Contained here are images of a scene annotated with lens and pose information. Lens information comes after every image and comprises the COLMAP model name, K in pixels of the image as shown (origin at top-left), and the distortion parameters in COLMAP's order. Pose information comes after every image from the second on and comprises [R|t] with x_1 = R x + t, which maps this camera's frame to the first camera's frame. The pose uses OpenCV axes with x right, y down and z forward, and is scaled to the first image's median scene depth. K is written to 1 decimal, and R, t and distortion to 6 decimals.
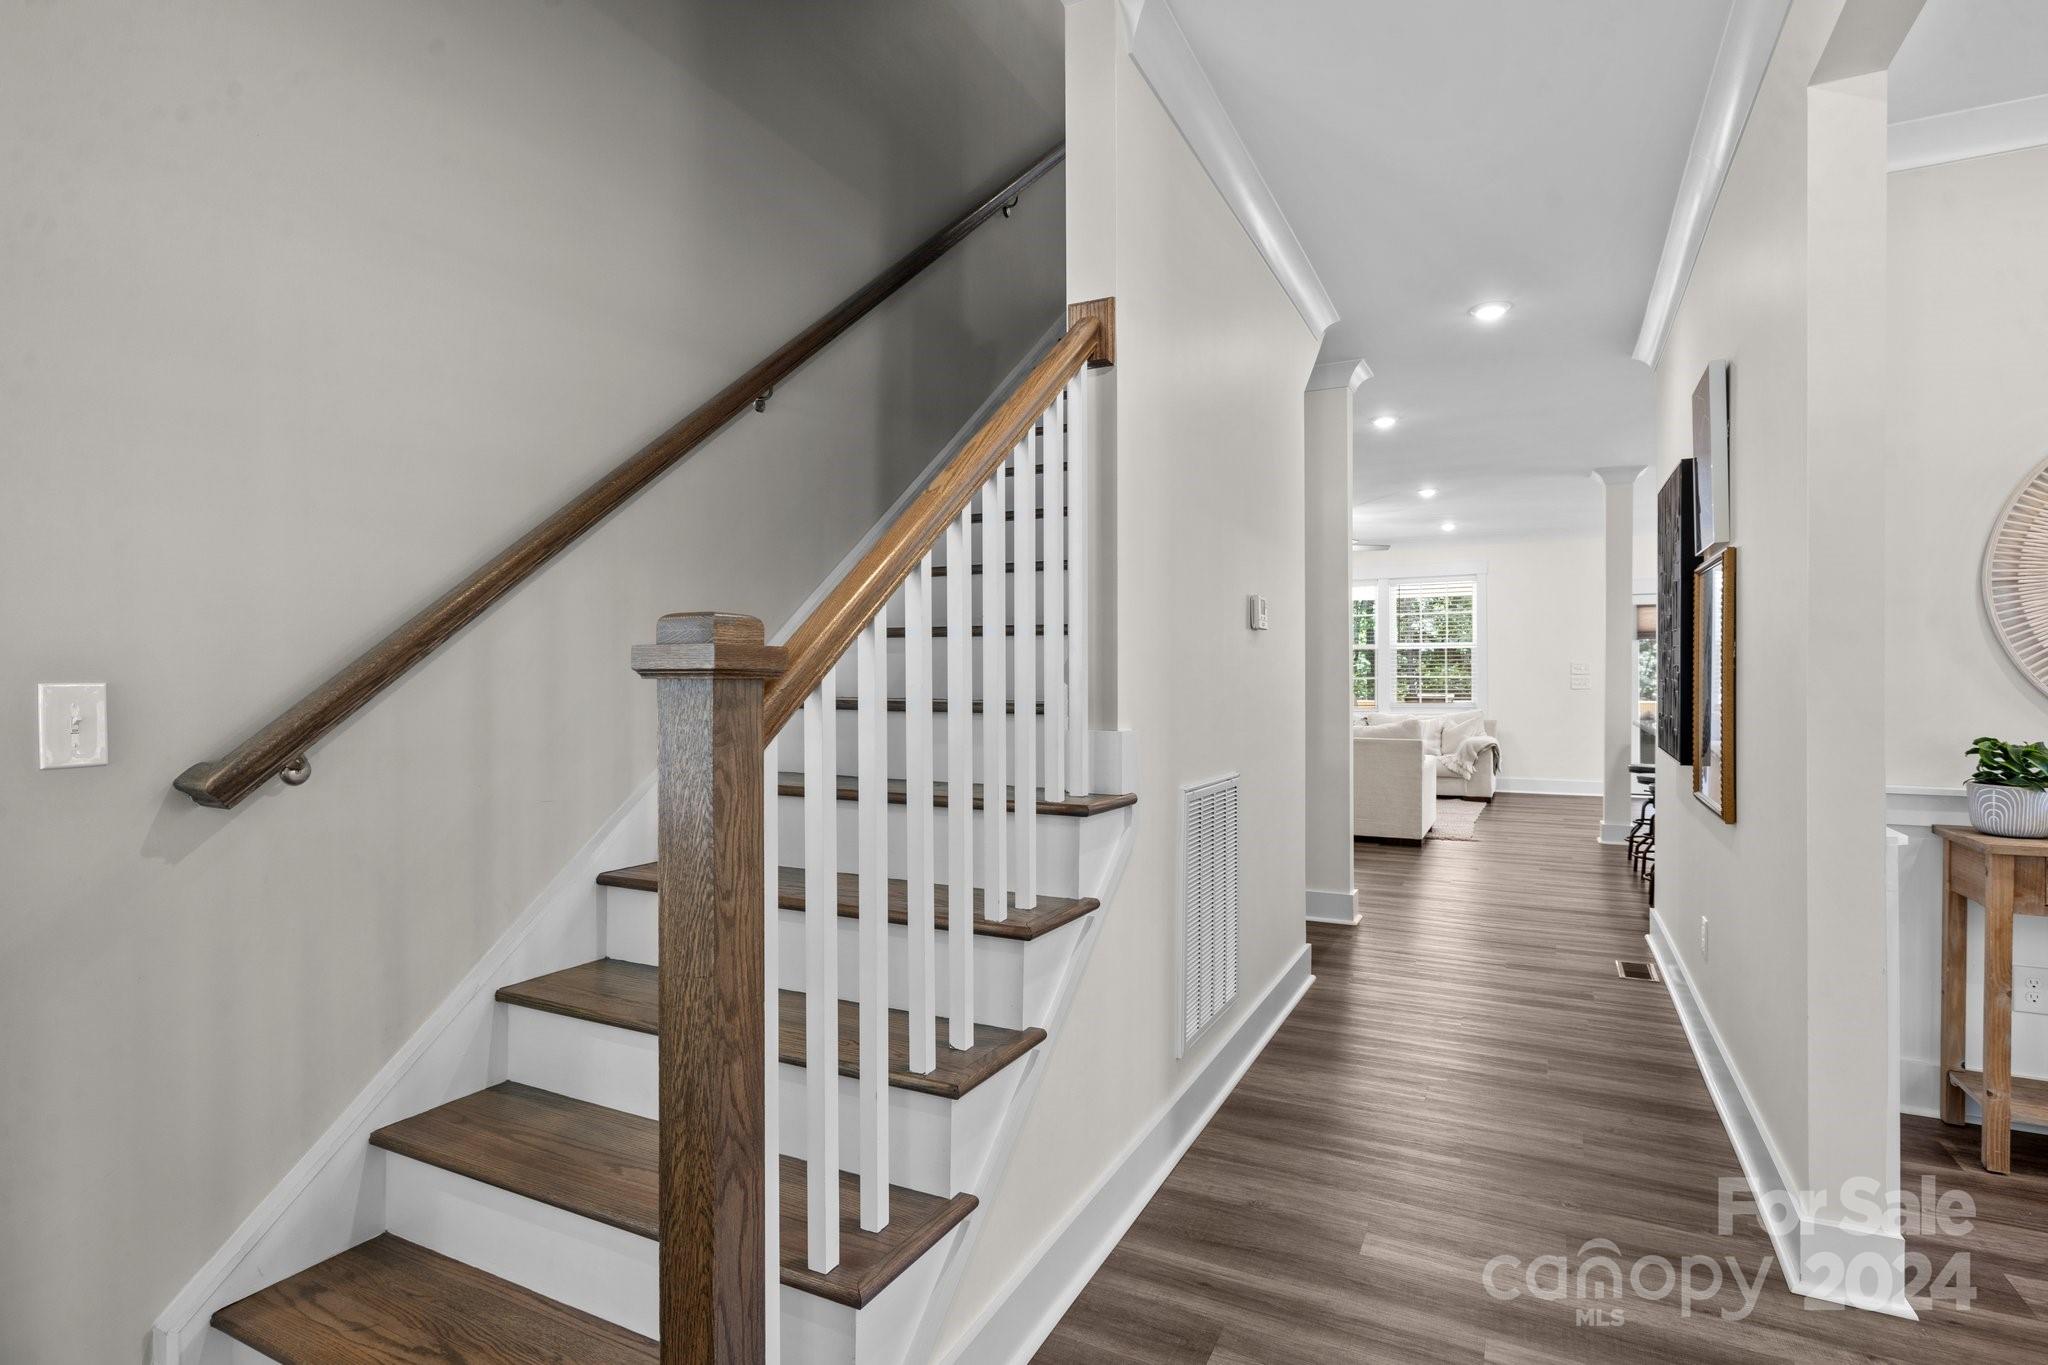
lens RADIAL K [[1032.7, 0, 1029.4], [0, 1032.7, 687.6], [0, 0, 1]] dist [-0.005959, -0.001151]
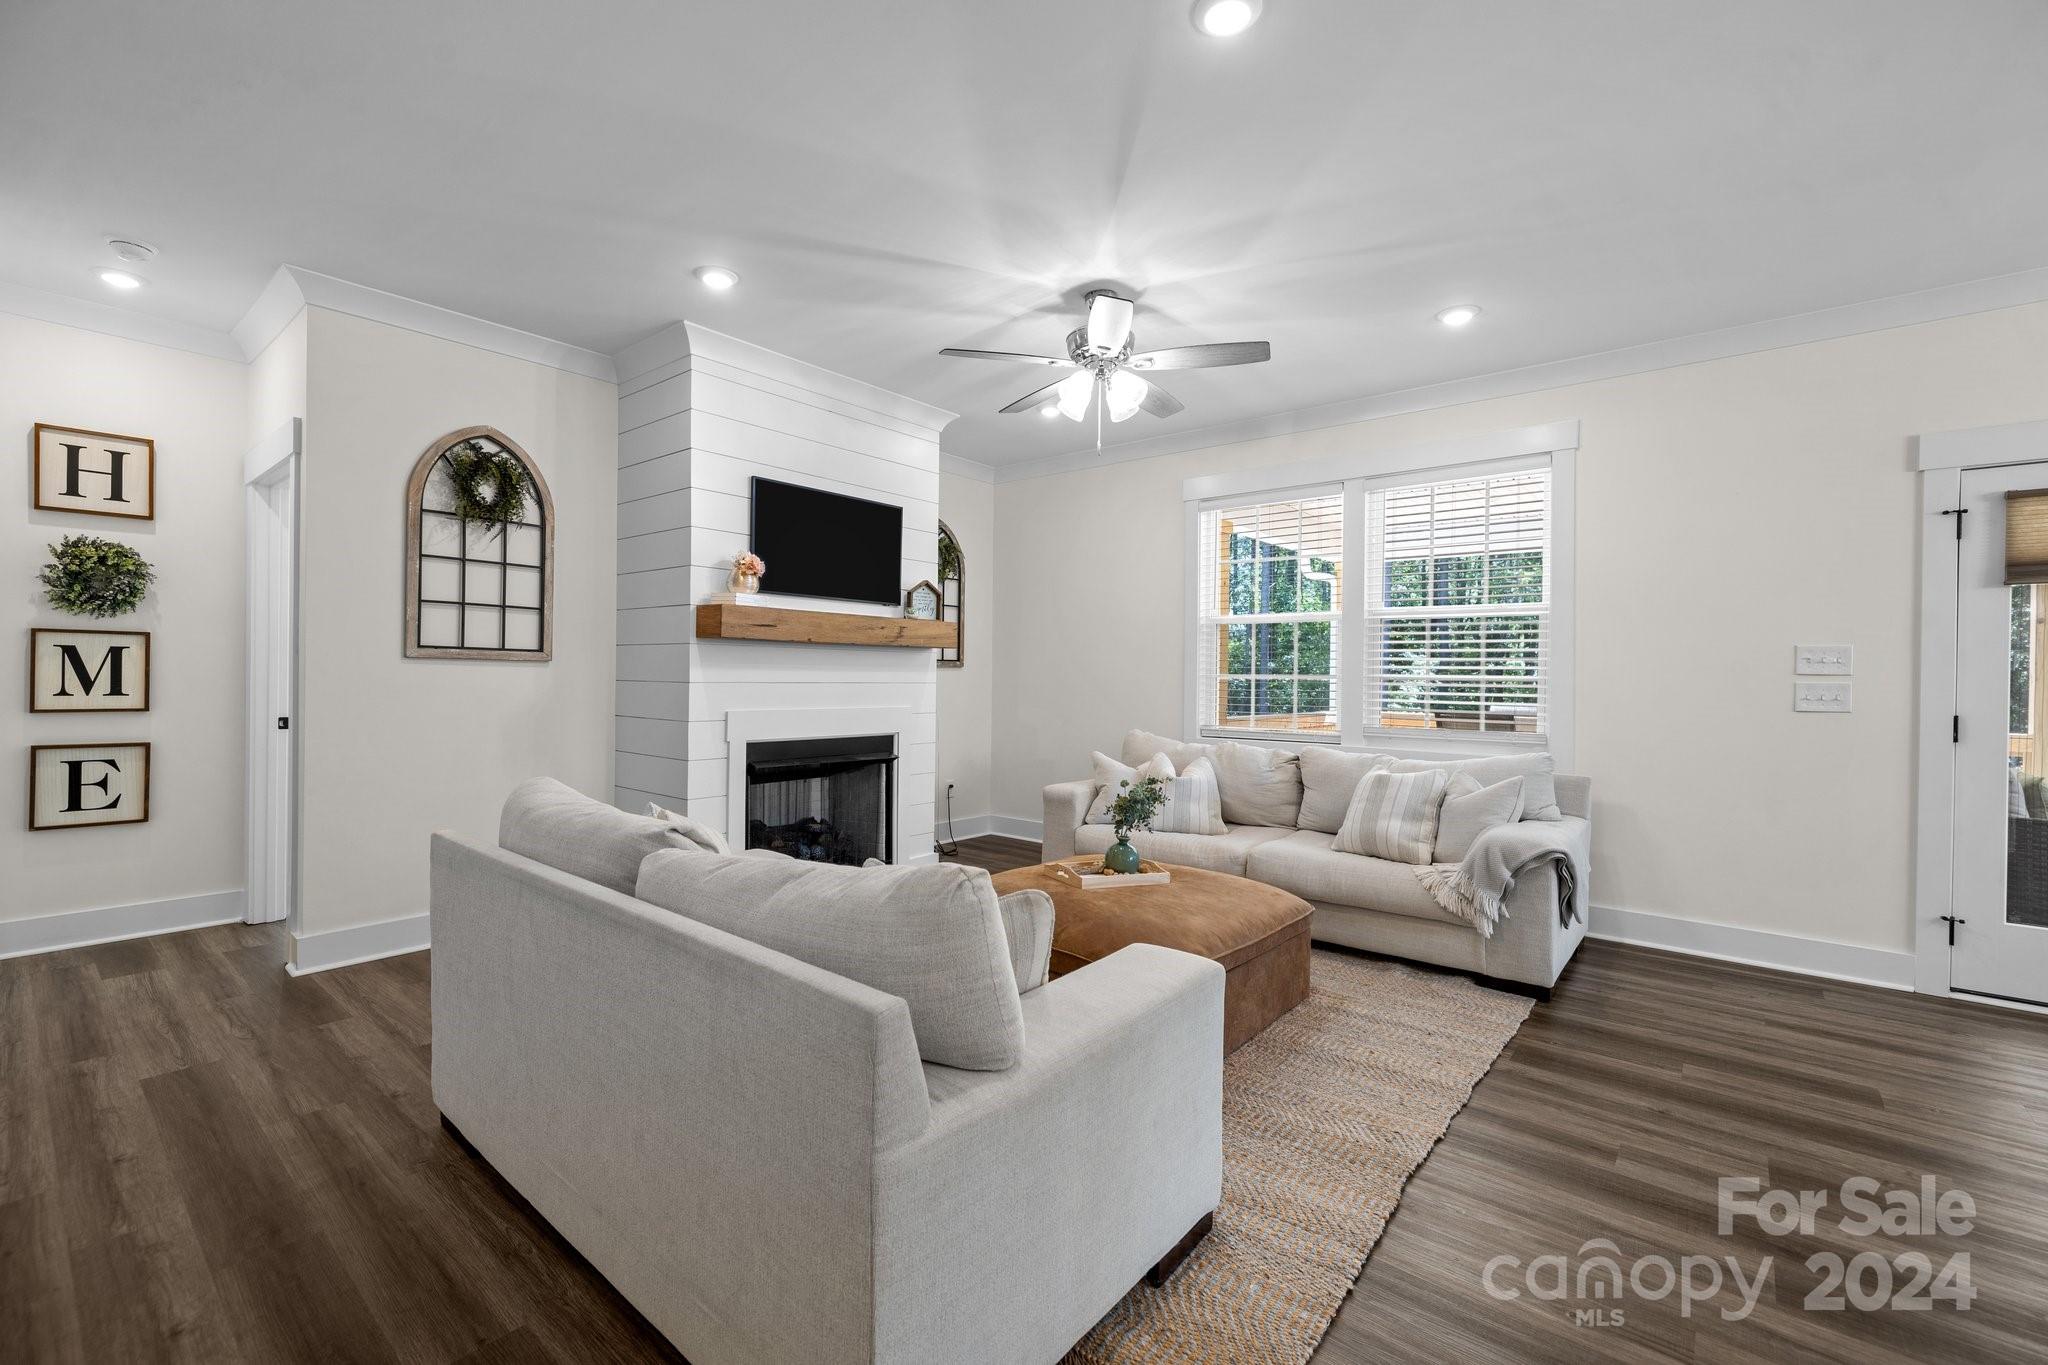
lens RADIAL K [[887.4, 0, 1014.9], [0, 887.4, 677.8], [0, 0, 1]] dist [0.002238, -0.001031]
pose [[0.975328, 0.020287, -0.219828, 0.320232], [-0.020474, 0.999789, 0.001430, -0.006712], [0.219811, 0.003106, 0.975538, 0.624769]]
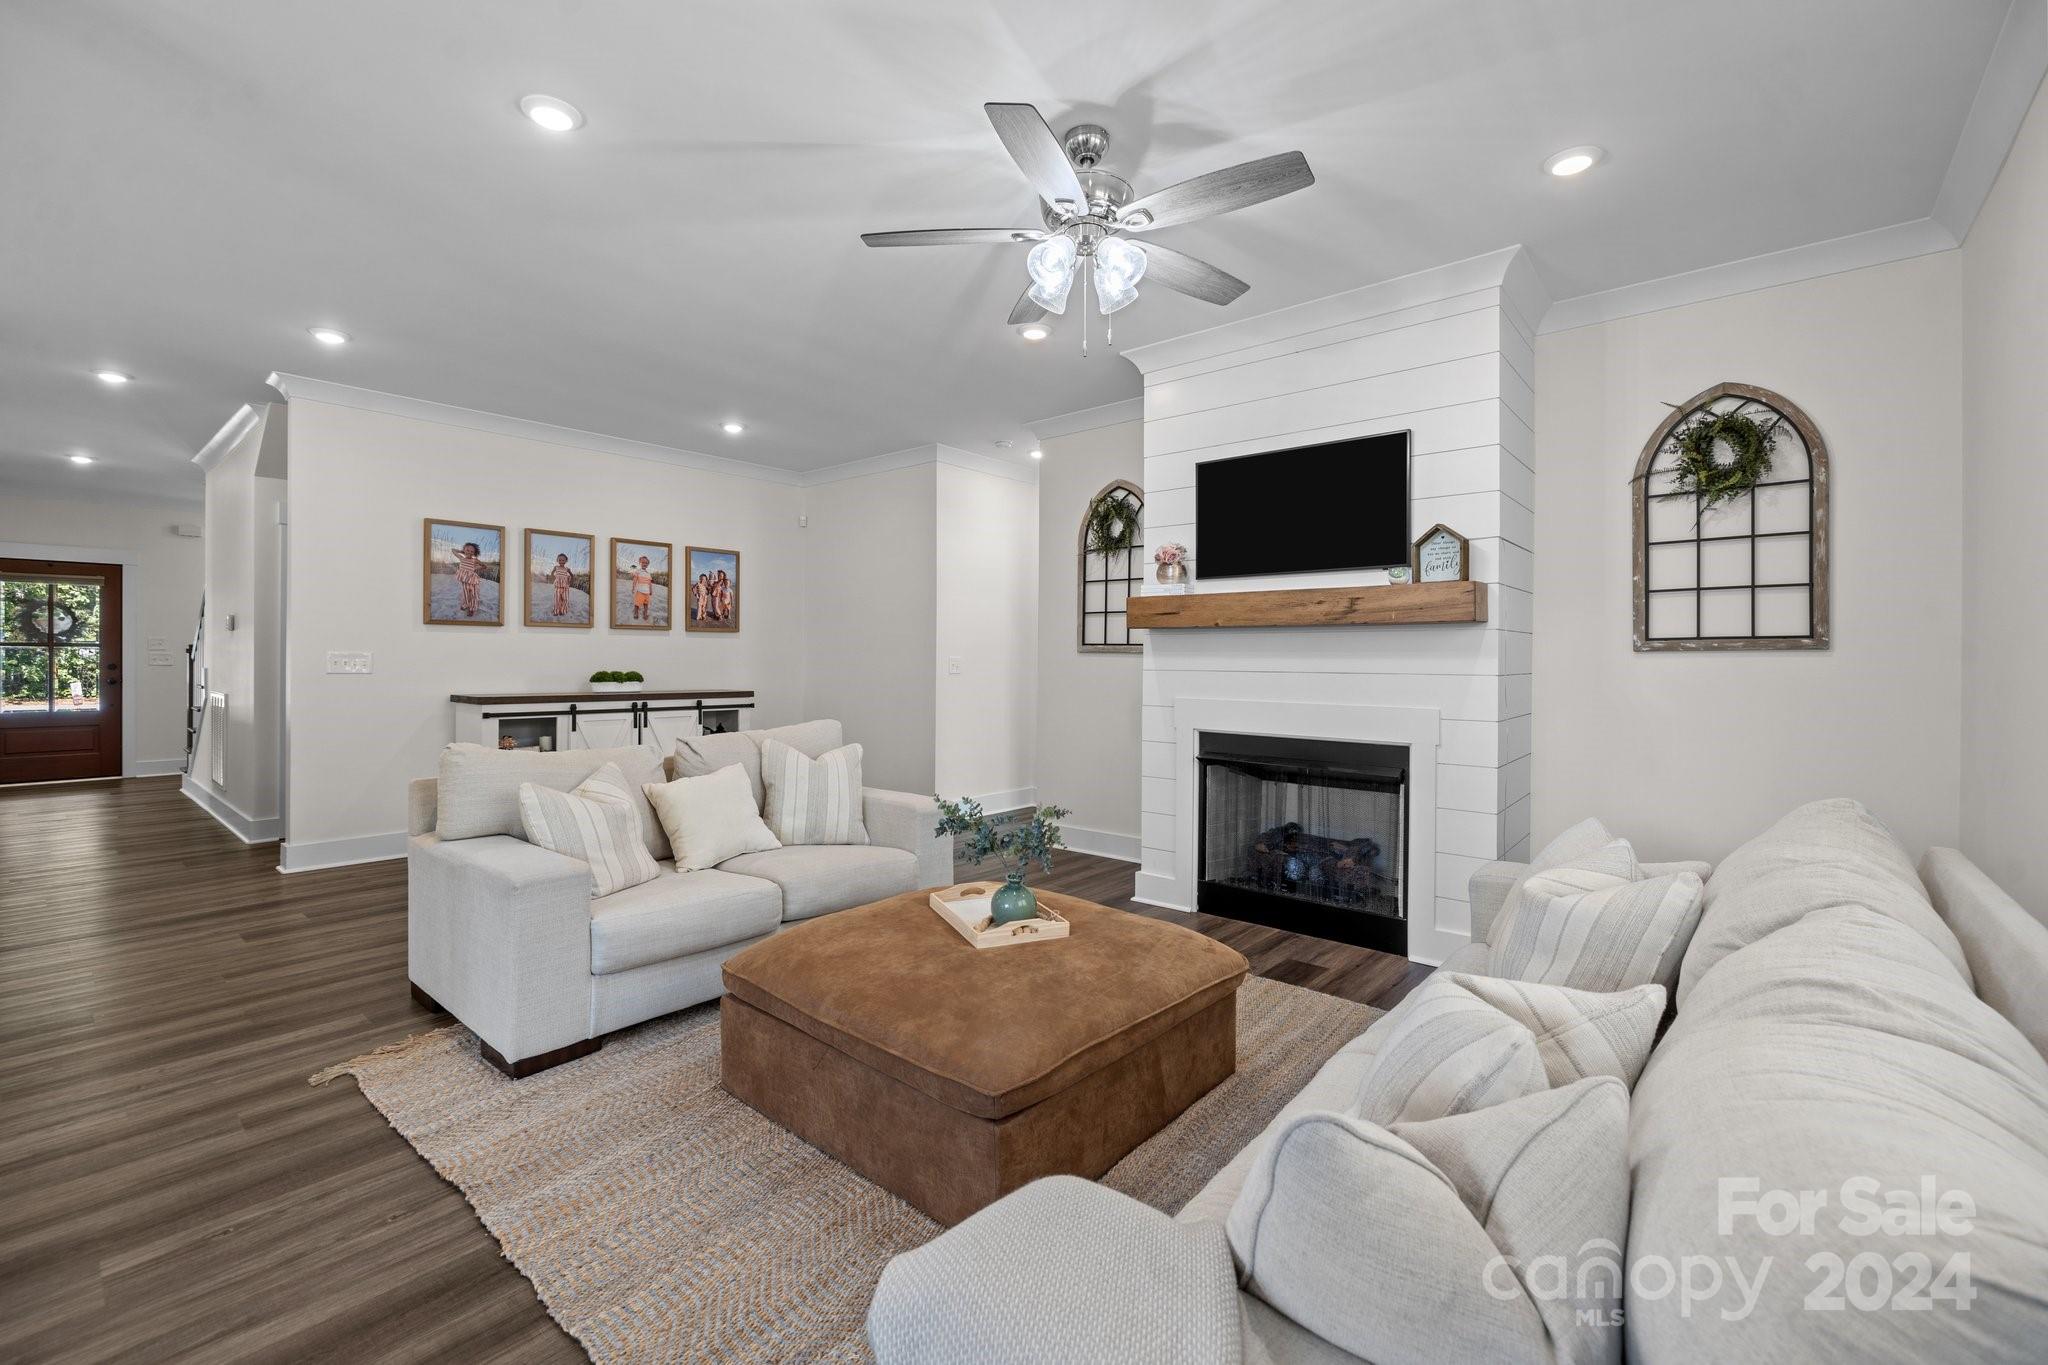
lens RADIAL K [[887.4, 0, 1020.6], [0, 887.4, 666.5], [0, 0, 1]] dist [0.002238, -0.001031]
pose [[-0.249870, 0.016199, -0.968144, 0.533048], [-0.005680, 0.999818, 0.018195, -0.010458], [0.968263, 0.010045, -0.249732, 1.033897]]
